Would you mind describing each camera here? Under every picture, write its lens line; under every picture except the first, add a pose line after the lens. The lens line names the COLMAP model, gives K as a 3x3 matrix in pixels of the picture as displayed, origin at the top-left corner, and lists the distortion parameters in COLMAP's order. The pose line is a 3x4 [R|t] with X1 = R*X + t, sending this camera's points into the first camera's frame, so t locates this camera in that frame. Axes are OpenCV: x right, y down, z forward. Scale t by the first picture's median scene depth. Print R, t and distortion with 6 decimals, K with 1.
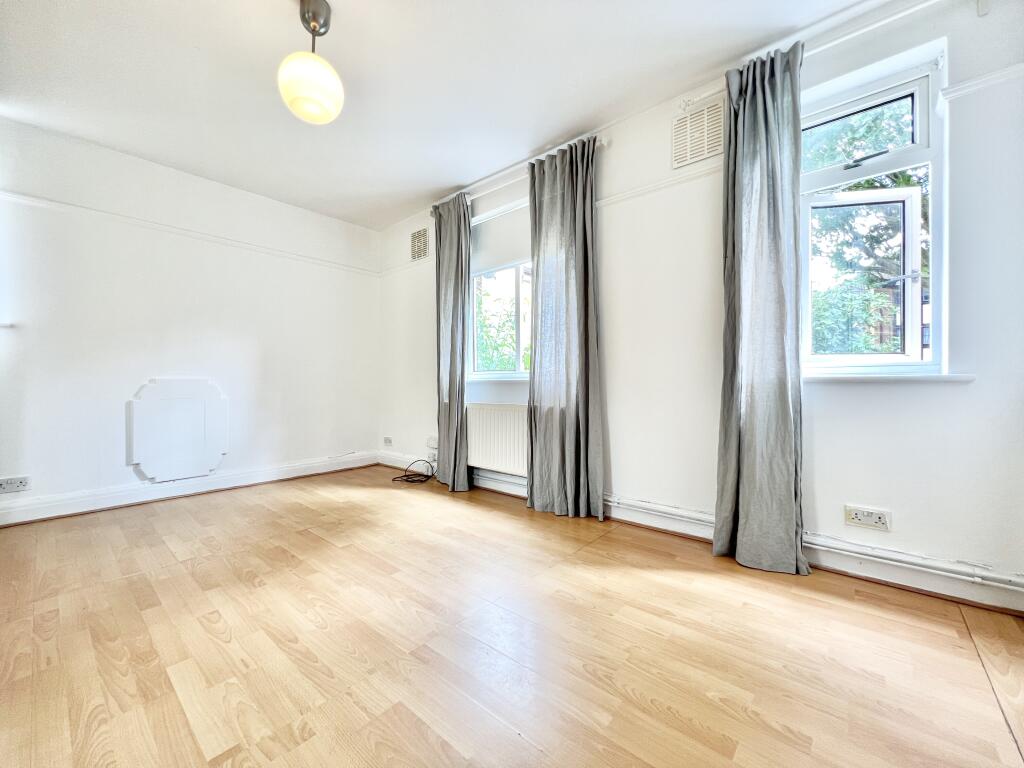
lens RADIAL K [[409.2, 0, 512.9], [0, 409.2, 384.4], [0, 0, 1]] dist [-0.000636, -0.001061]
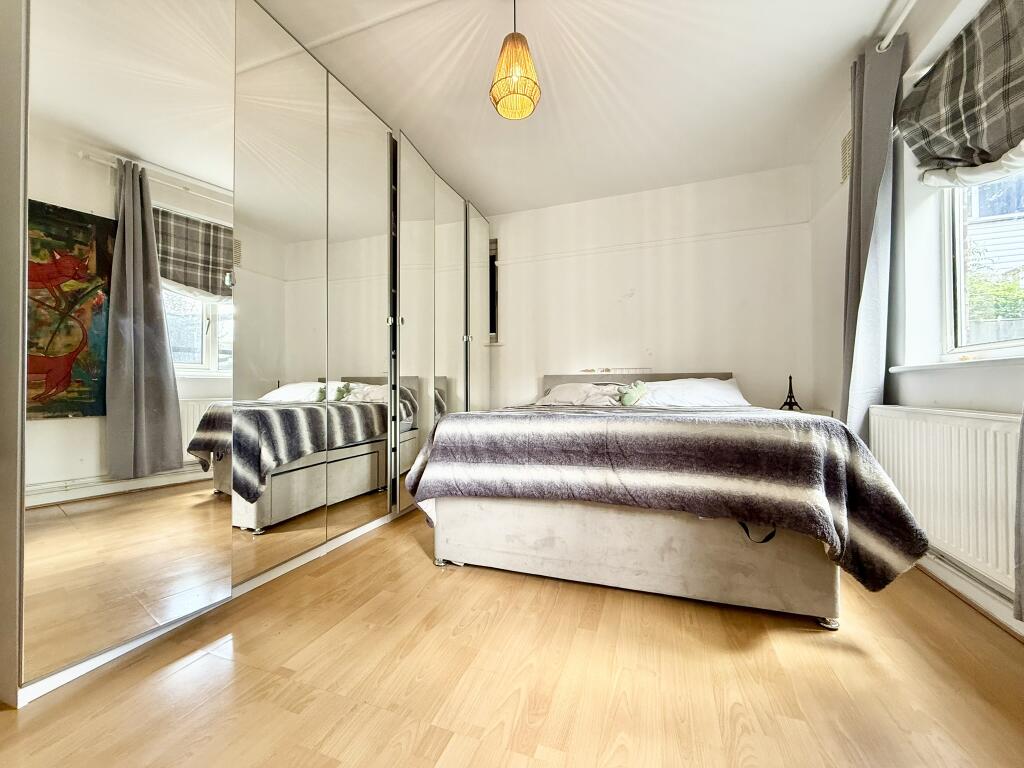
lens RADIAL K [[407.4, 0, 512.6], [0, 407.4, 382.0], [0, 0, 1]] dist [-0.002210, 0.000071]
pose [[0.350160, -0.003853, -0.936682, 0.597440], [0.002446, 0.999992, -0.003199, 0.027586], [0.936687, -0.001171, 0.350167, 1.035706]]
